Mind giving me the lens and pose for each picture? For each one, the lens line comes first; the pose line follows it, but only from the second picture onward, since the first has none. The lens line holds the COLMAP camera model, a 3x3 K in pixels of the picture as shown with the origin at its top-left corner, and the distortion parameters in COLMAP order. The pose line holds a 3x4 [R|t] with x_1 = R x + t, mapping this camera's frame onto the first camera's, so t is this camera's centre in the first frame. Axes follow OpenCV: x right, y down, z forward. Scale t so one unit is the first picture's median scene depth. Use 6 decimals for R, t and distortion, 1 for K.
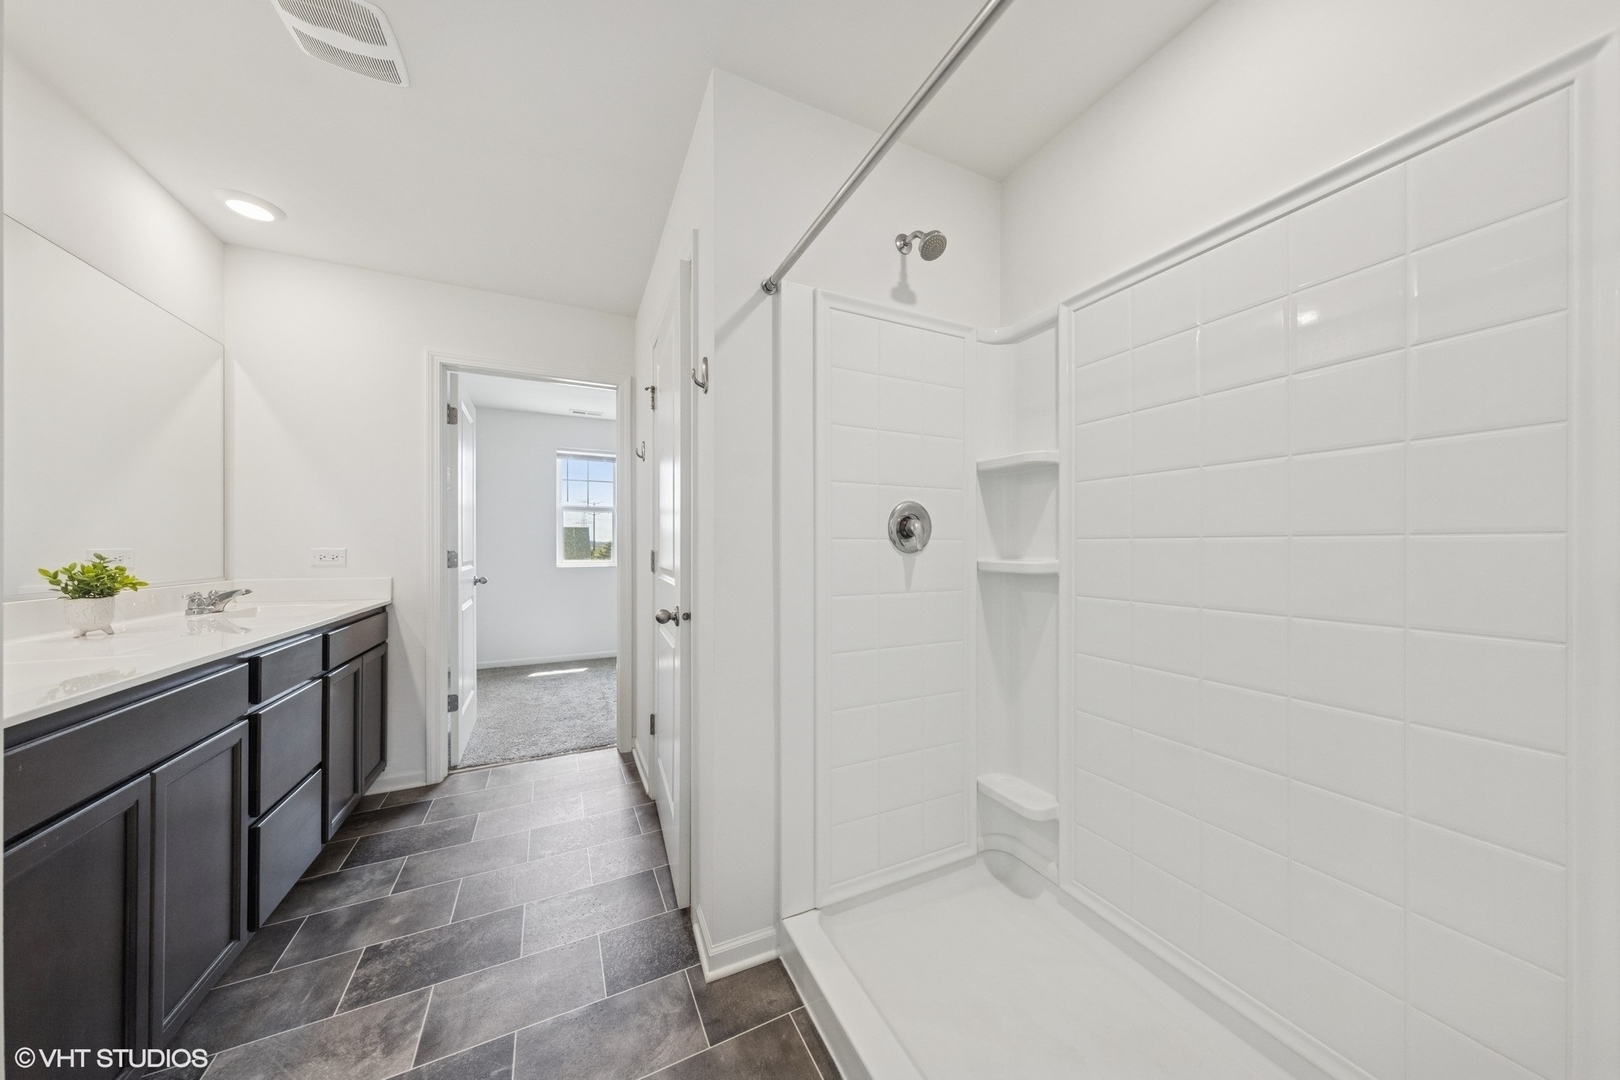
lens RADIAL K [[520.2, 0, 813.7], [0, 520.2, 542.7], [0, 0, 1]] dist [-0.001244, 0.000005]
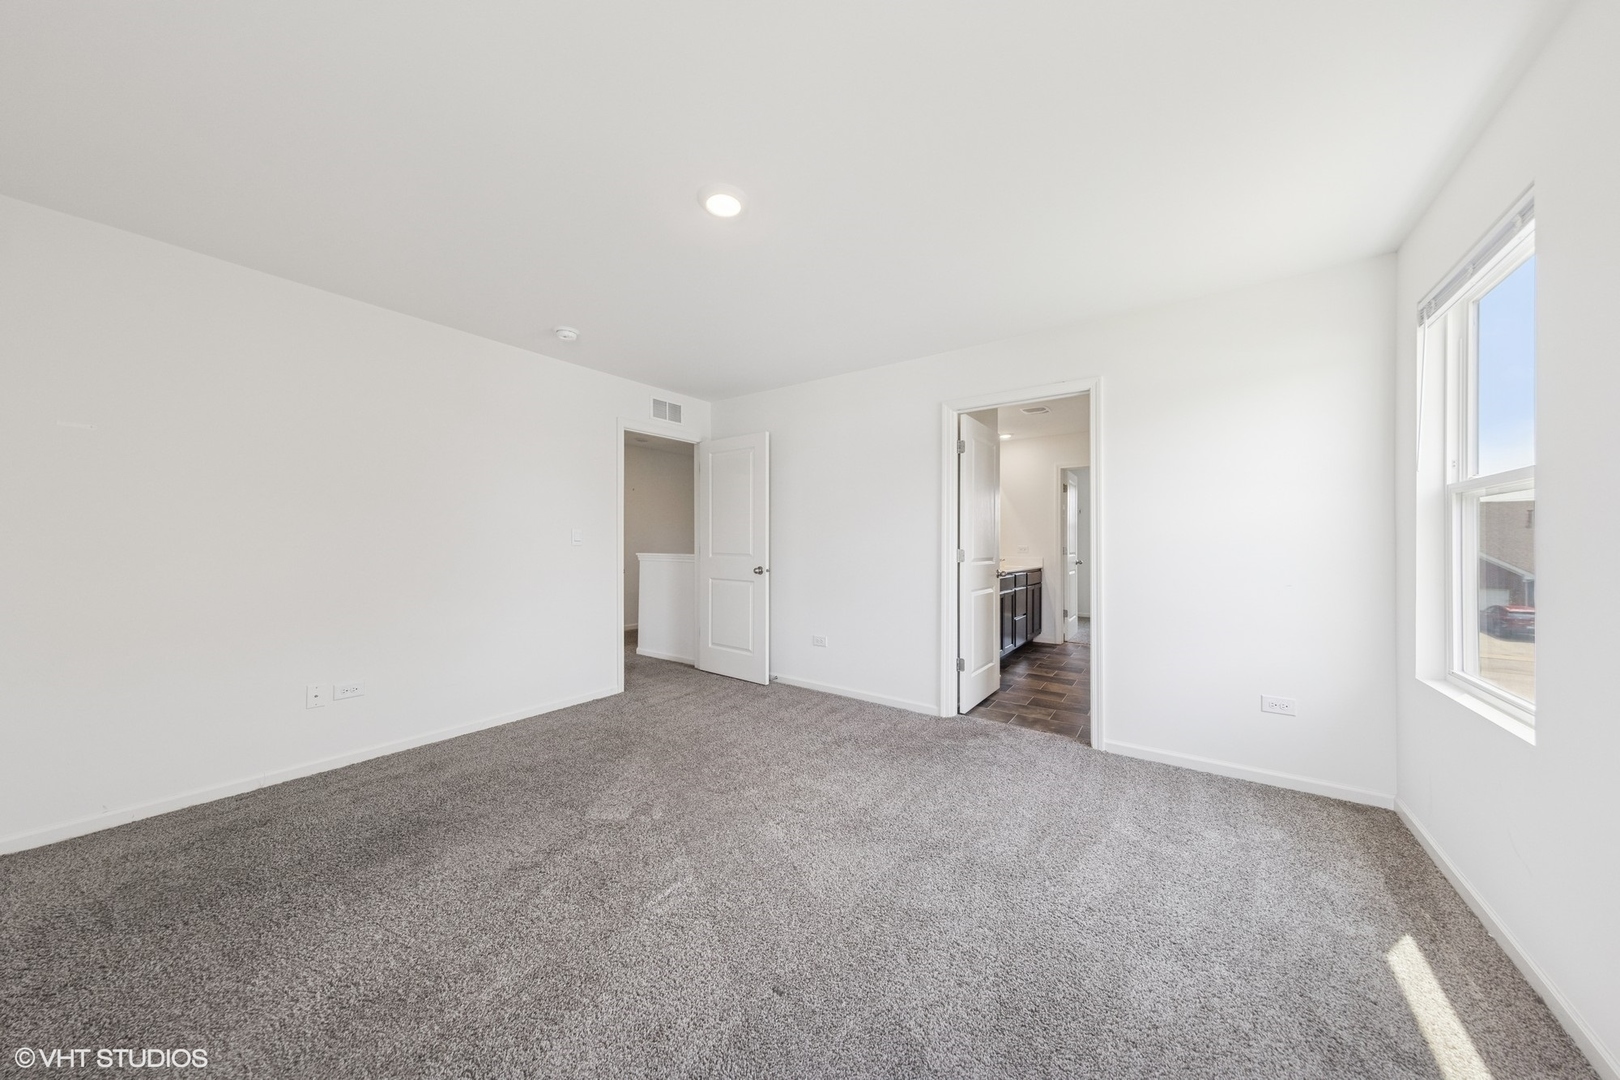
lens RADIAL K [[520.2, 0, 810.3], [0, 520.2, 541.3], [0, 0, 1]] dist [-0.001244, 0.000005]
pose [[0.491794, 0.003109, -0.870706, 0.784939], [0.001231, 0.999990, 0.004265, -0.018786], [0.870711, -0.003169, 0.491785, -1.160801]]
